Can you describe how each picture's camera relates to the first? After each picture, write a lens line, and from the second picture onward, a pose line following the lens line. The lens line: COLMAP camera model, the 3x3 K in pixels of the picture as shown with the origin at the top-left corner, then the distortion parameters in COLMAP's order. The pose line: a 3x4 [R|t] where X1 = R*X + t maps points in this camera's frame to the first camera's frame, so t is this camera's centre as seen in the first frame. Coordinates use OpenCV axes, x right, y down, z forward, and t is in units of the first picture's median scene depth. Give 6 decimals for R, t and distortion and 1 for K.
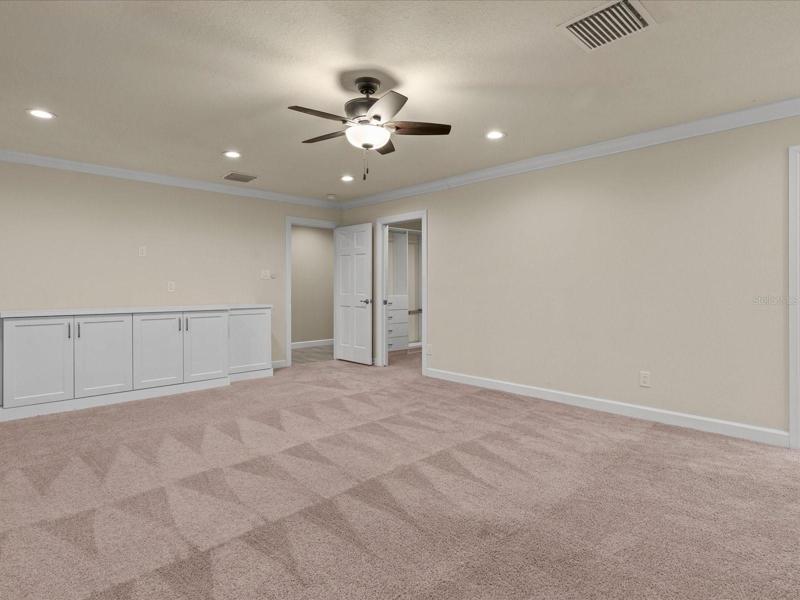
lens RADIAL K [[431.5, 0, 404.7], [0, 431.5, 292.3], [0, 0, 1]] dist [-0.015121, 0.009073]
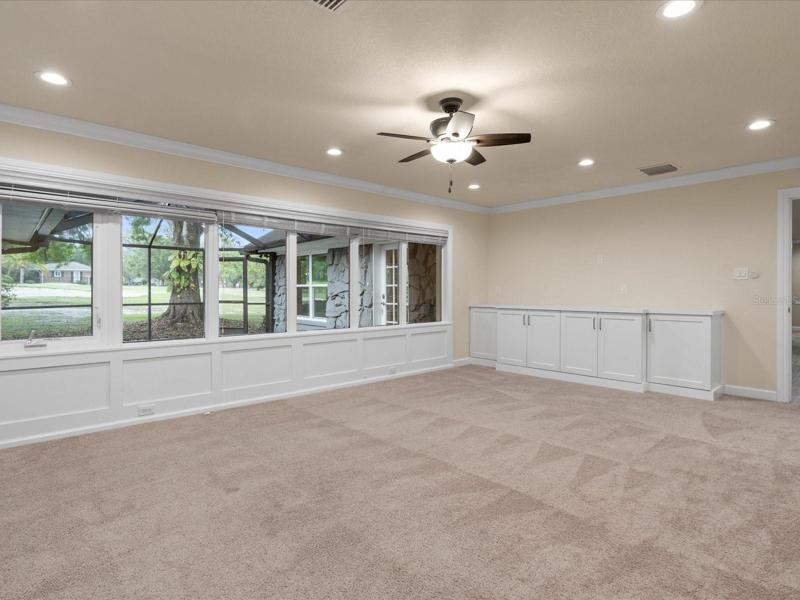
lens RADIAL K [[431.5, 0, 398.5], [0, 431.5, 297.5], [0, 0, 1]] dist [-0.015121, 0.009073]
pose [[-0.021114, 0.016385, -0.999643, 0.650106], [-0.005349, 0.999850, 0.016501, -0.007247], [0.999763, 0.005695, -0.021023, 0.574102]]
